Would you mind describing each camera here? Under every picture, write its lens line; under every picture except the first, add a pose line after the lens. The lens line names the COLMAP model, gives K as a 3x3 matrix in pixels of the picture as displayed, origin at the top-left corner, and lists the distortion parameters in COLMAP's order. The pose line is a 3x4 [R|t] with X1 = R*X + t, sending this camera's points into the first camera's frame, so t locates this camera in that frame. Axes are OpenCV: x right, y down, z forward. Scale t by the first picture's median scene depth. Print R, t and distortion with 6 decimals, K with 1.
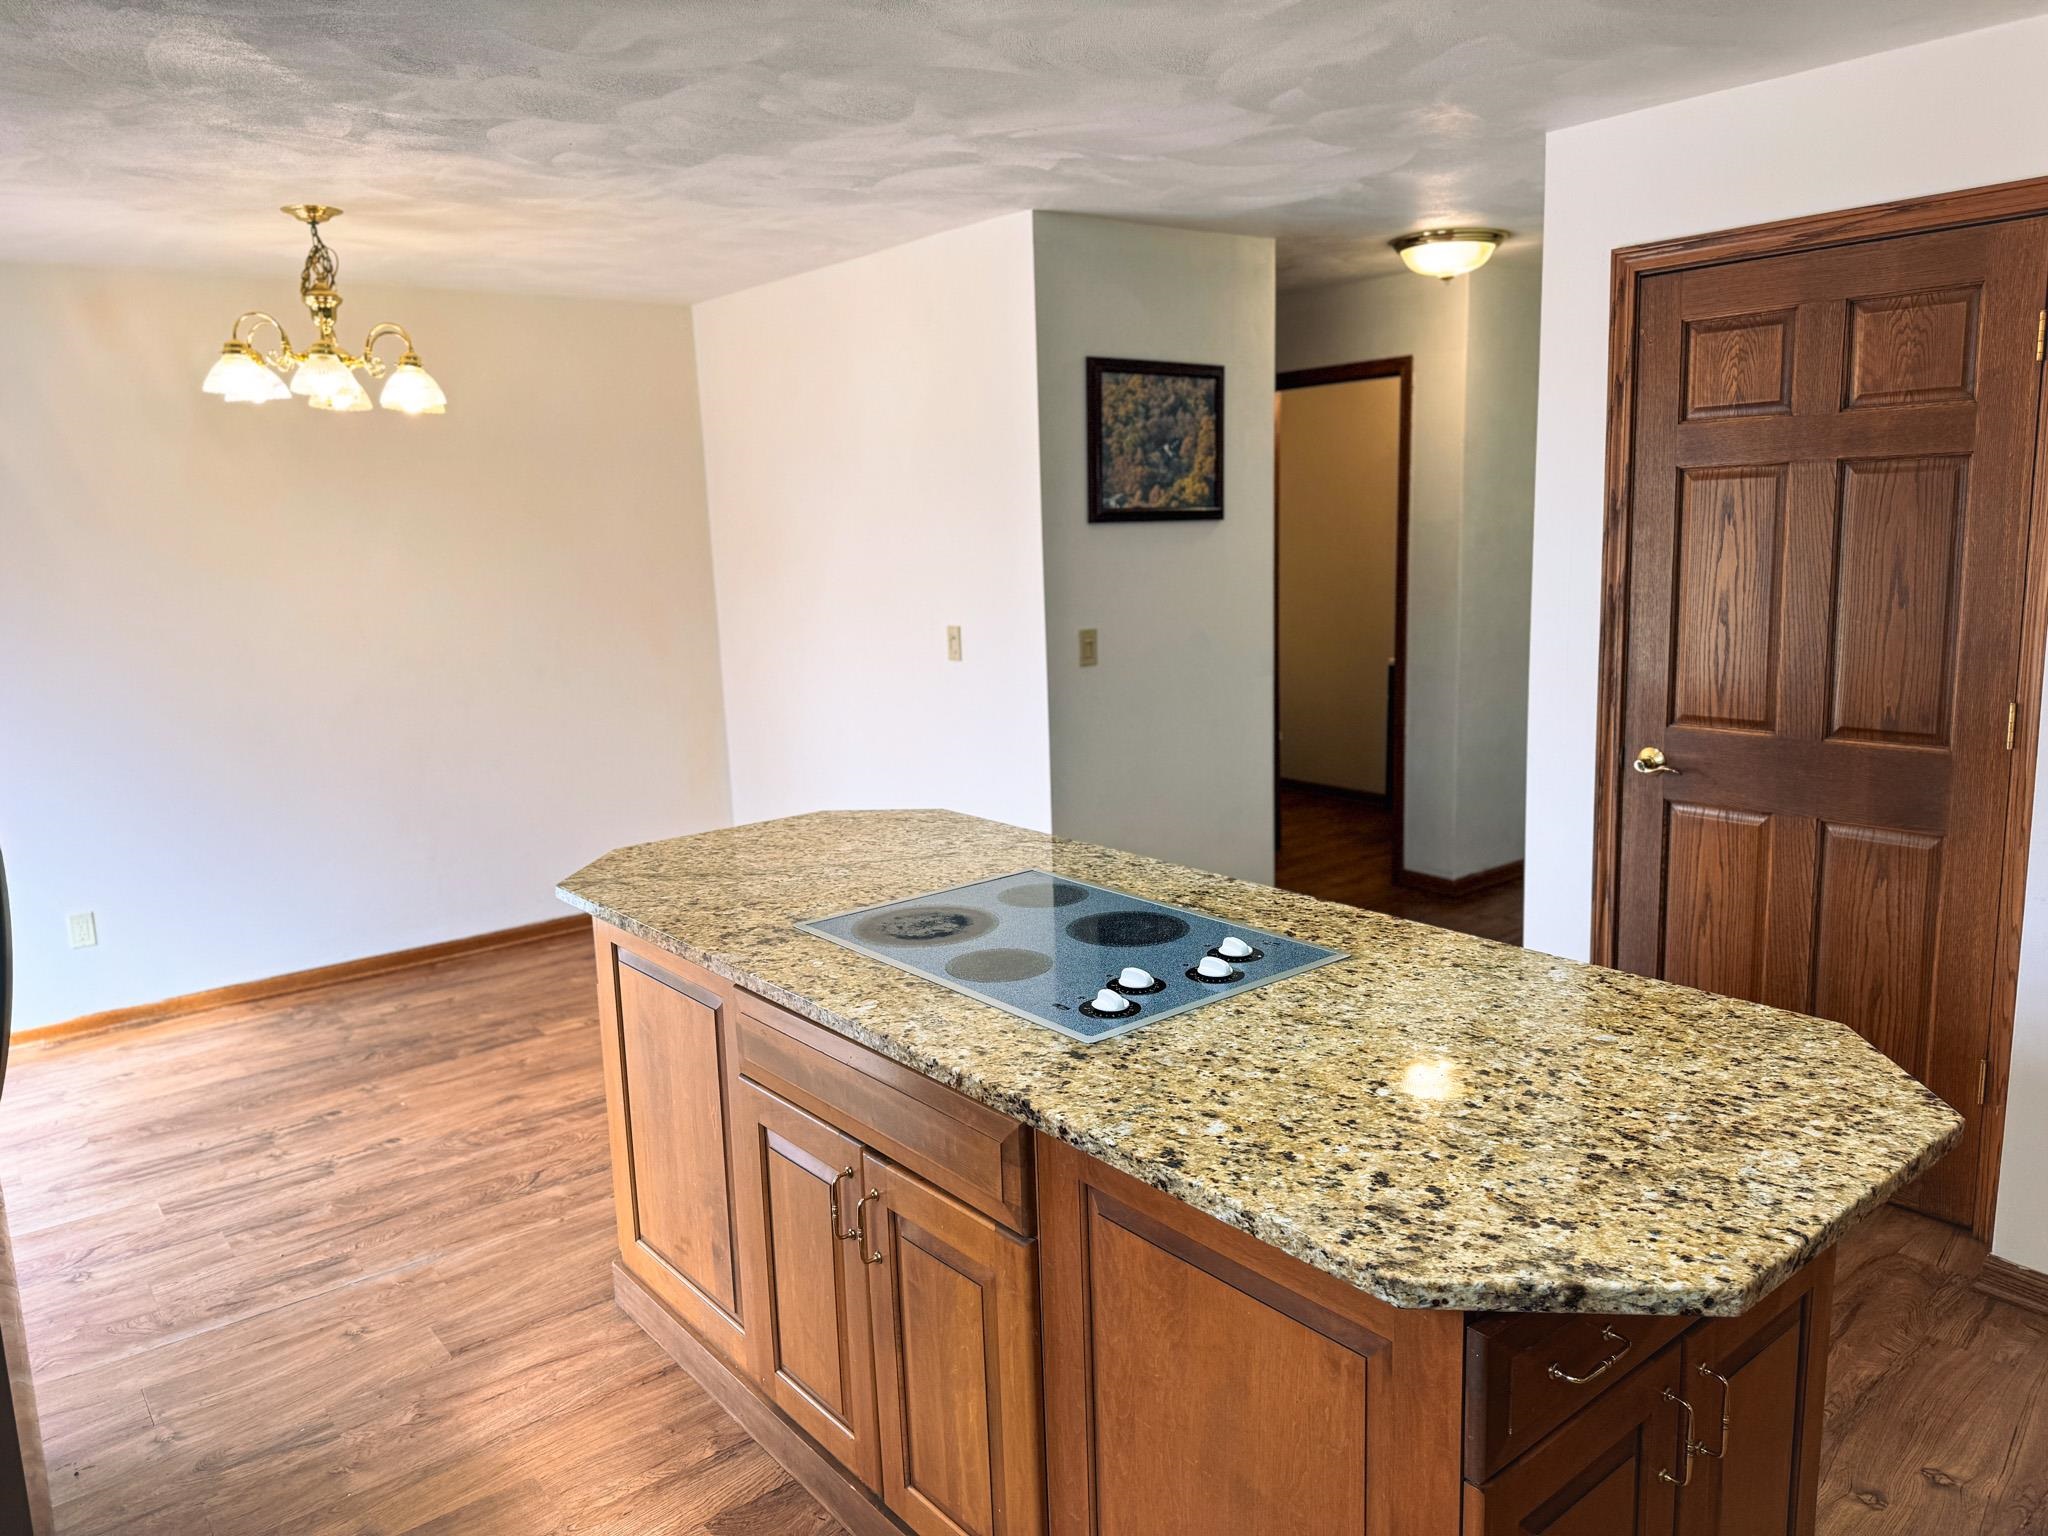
lens RADIAL K [[1445.1, 0, 1024.0], [0, 1445.1, 768.0], [0, 0, 1]] dist [0.124729, -0.176438]
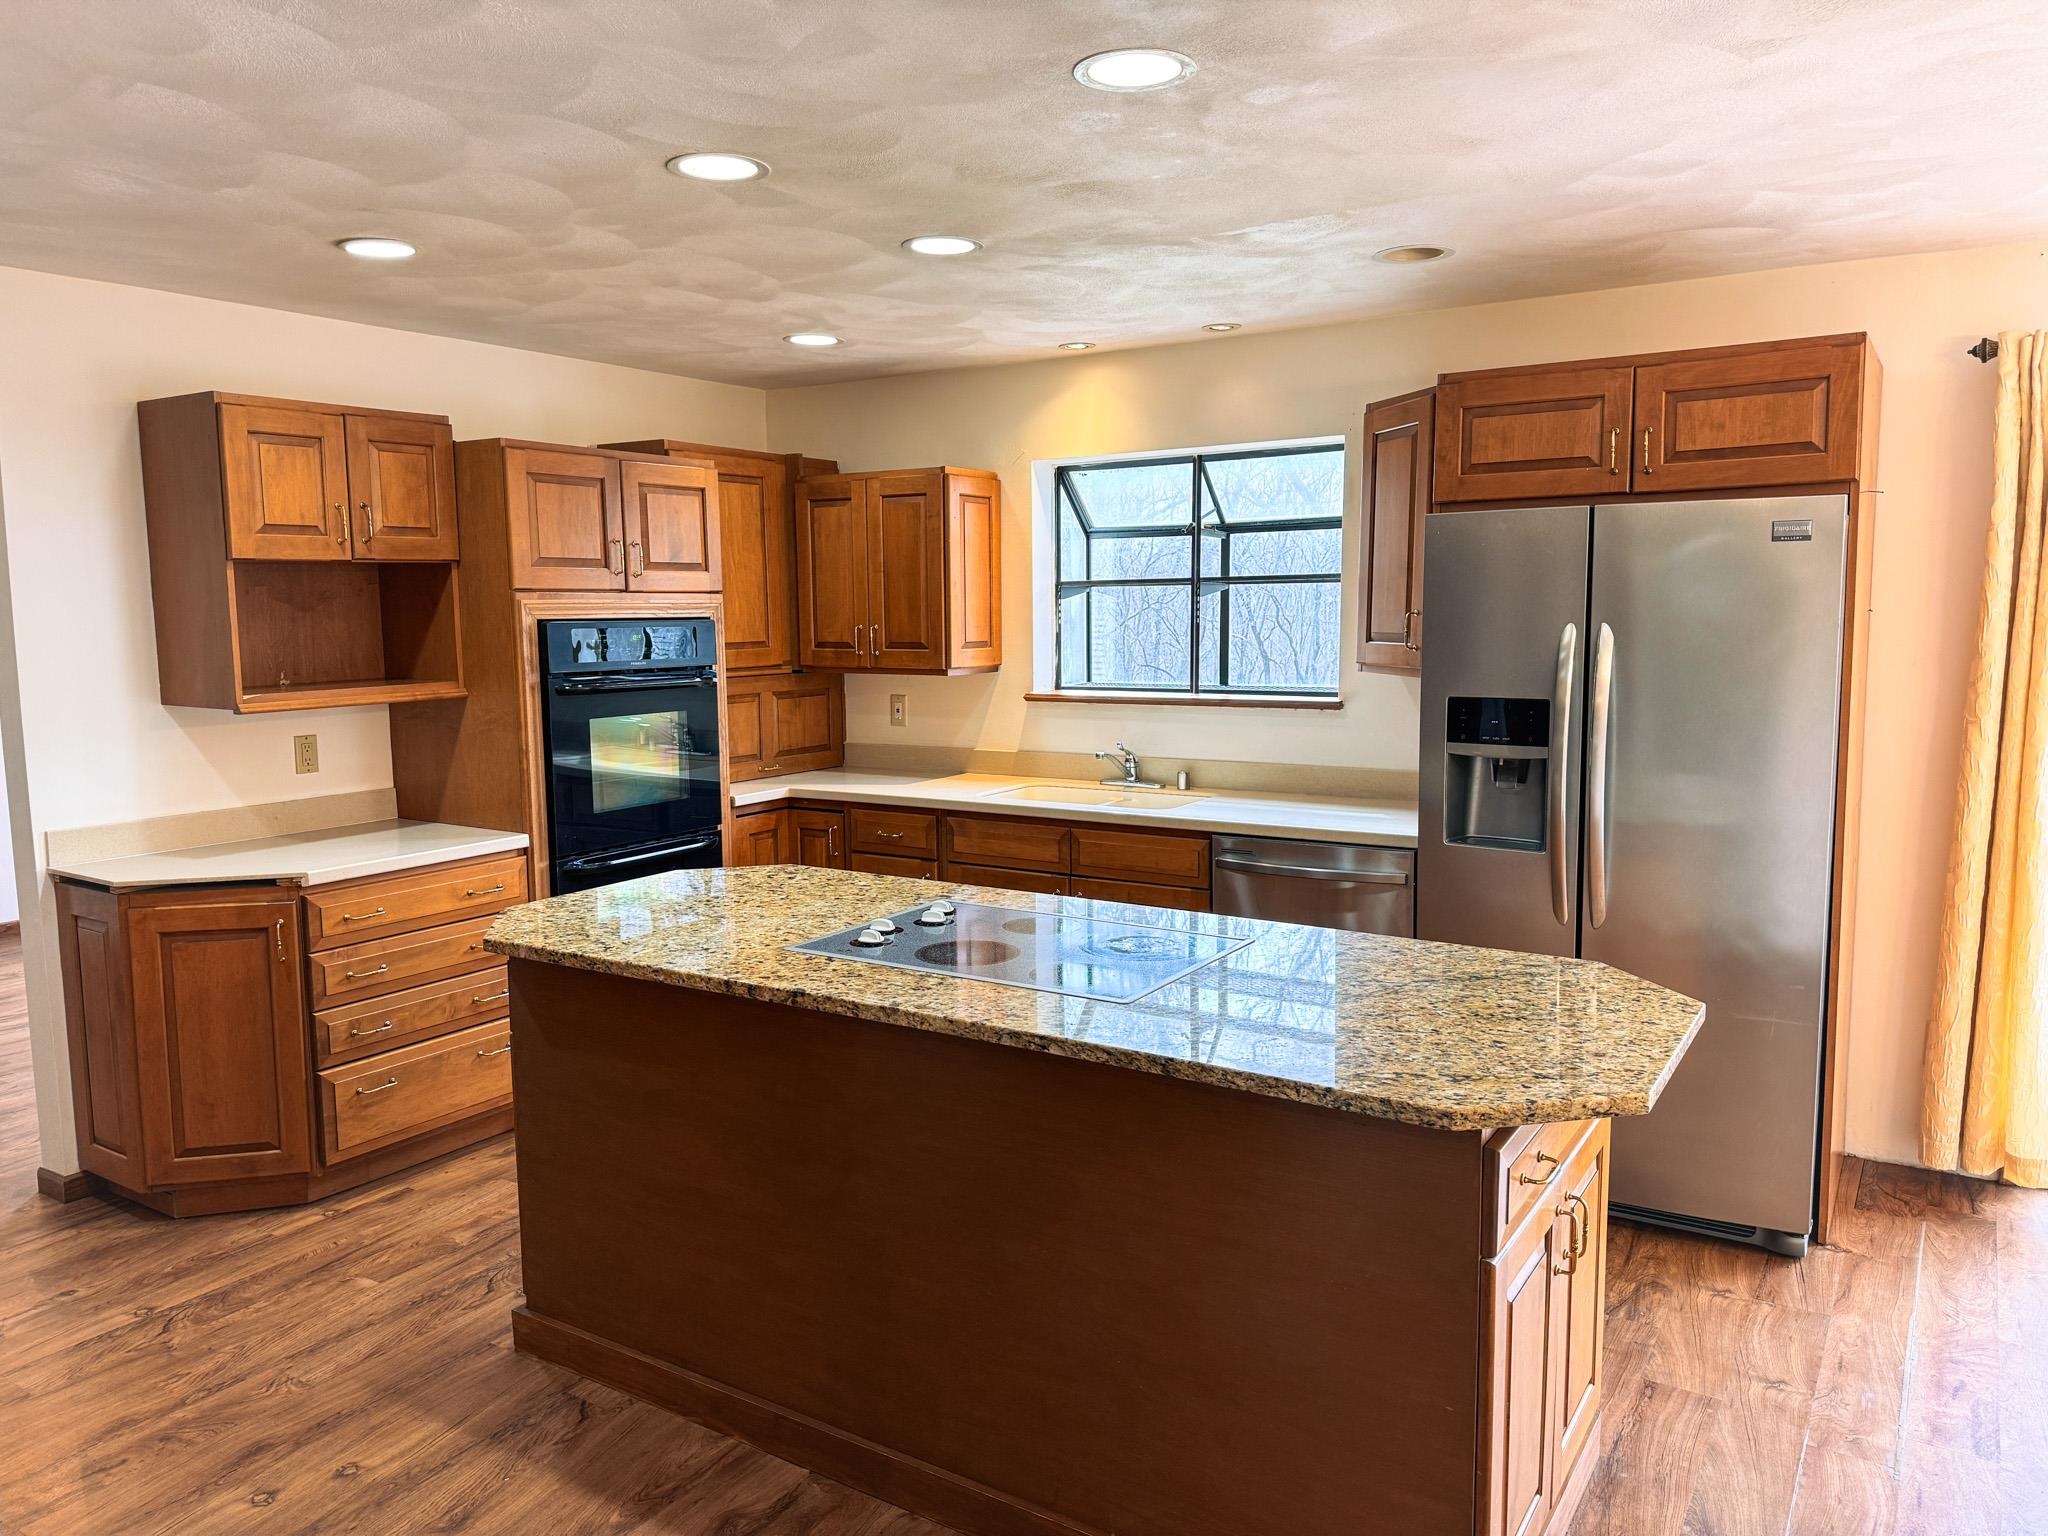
lens RADIAL K [[1445.1, 0, 1024.0], [0, 1445.1, 768.0], [0, 0, 1]] dist [0.124729, -0.176438]
pose [[-0.949794, 0.078714, -0.302812, 0.351898], [-0.011003, 0.958834, 0.283756, -0.345847], [0.312682, 0.272841, -0.909828, 1.934723]]
